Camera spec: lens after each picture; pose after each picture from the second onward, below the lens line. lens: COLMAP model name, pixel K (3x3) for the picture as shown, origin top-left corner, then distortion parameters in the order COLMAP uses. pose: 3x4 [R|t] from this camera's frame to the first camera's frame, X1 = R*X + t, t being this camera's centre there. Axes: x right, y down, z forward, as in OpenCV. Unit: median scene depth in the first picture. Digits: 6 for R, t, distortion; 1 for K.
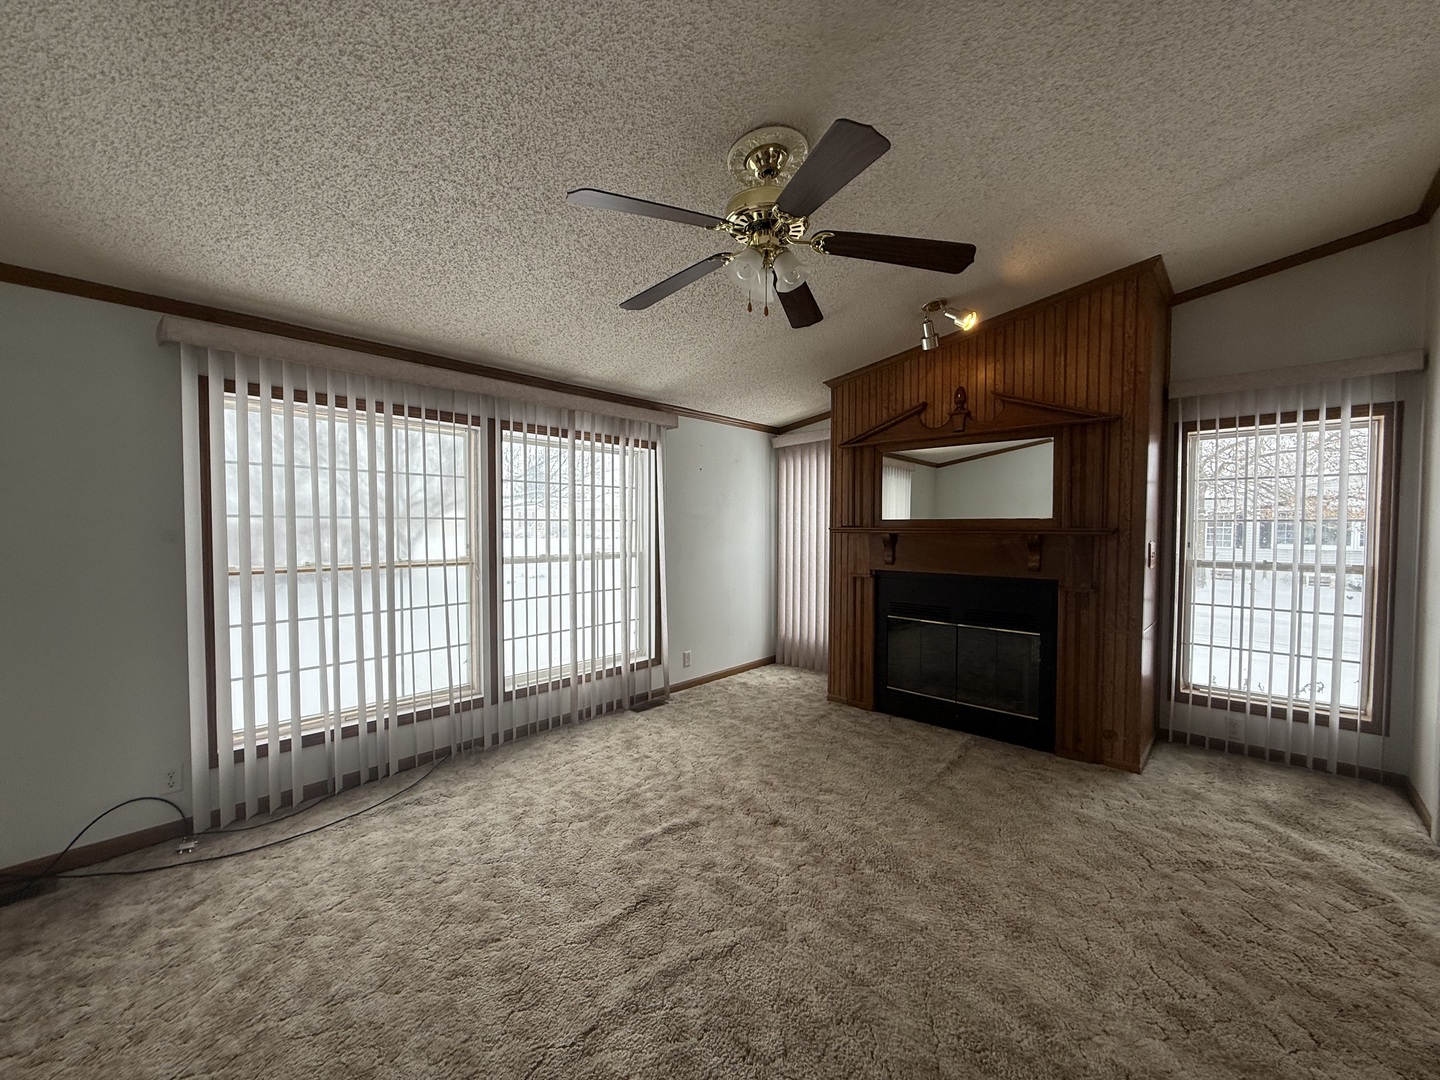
lens RADIAL K [[569.1, 0, 725.9], [0, 569.1, 537.9], [0, 0, 1]] dist [0.001690, 0.000032]
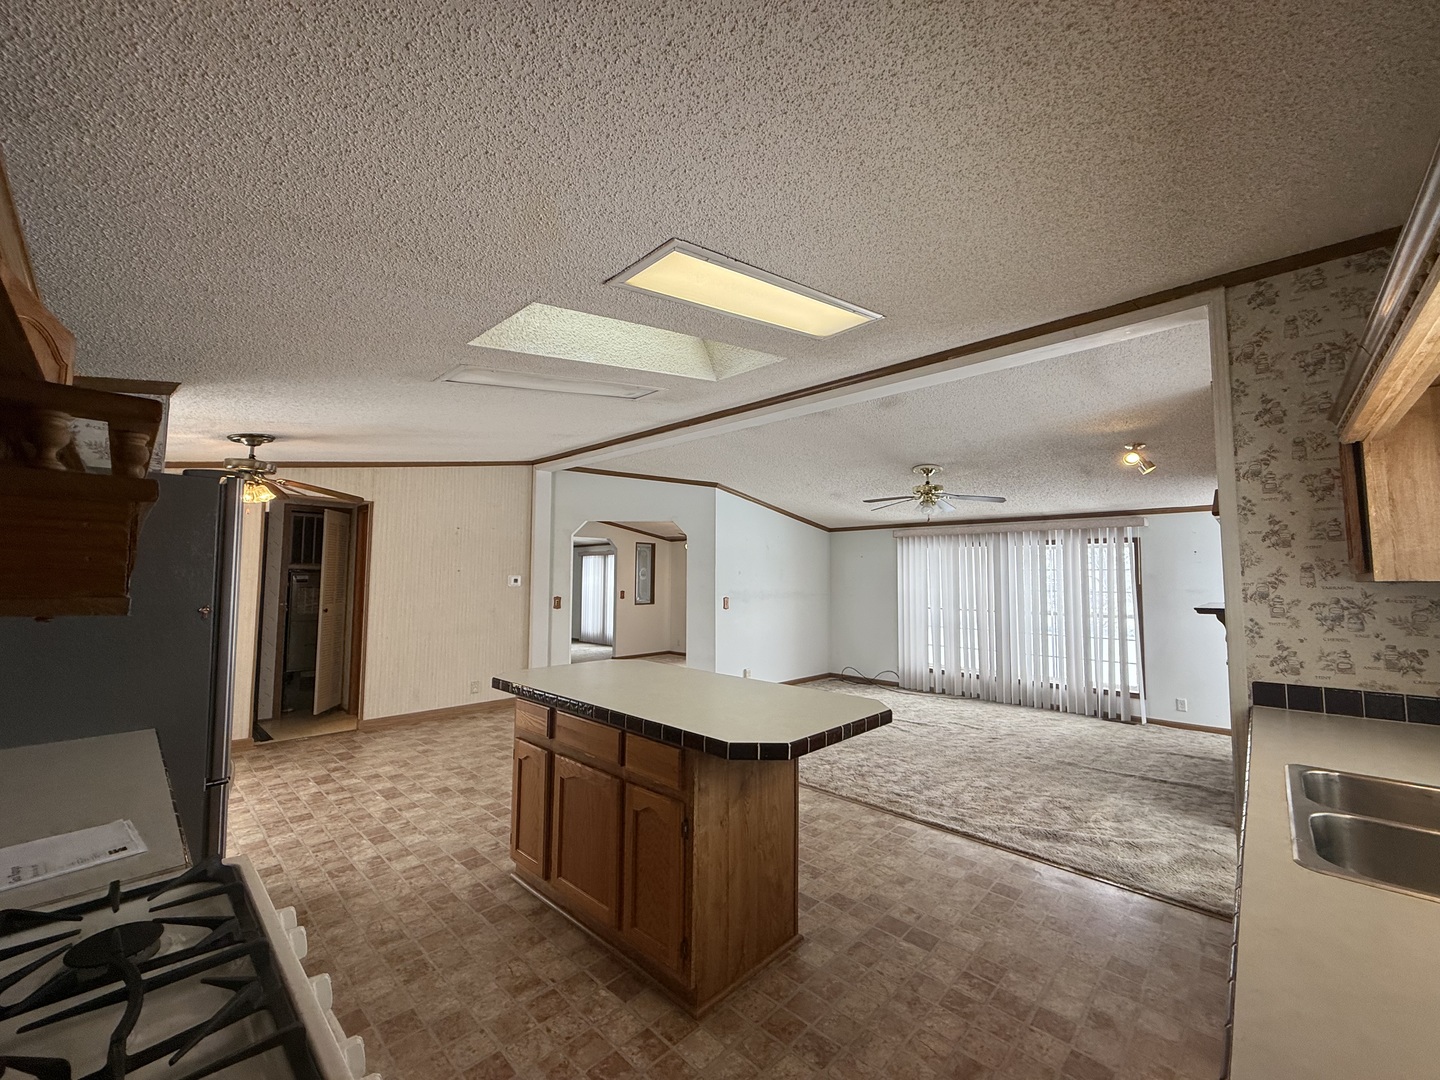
lens RADIAL K [[571.3, 0, 716.4], [0, 571.3, 541.1], [0, 0, 1]] dist [0.000254, 0.000053]
pose [[-0.018423, -0.067028, -0.997581, 1.583885], [-0.034185, 0.997209, -0.066372, -0.036316], [0.999246, 0.032879, -0.020663, -0.009720]]
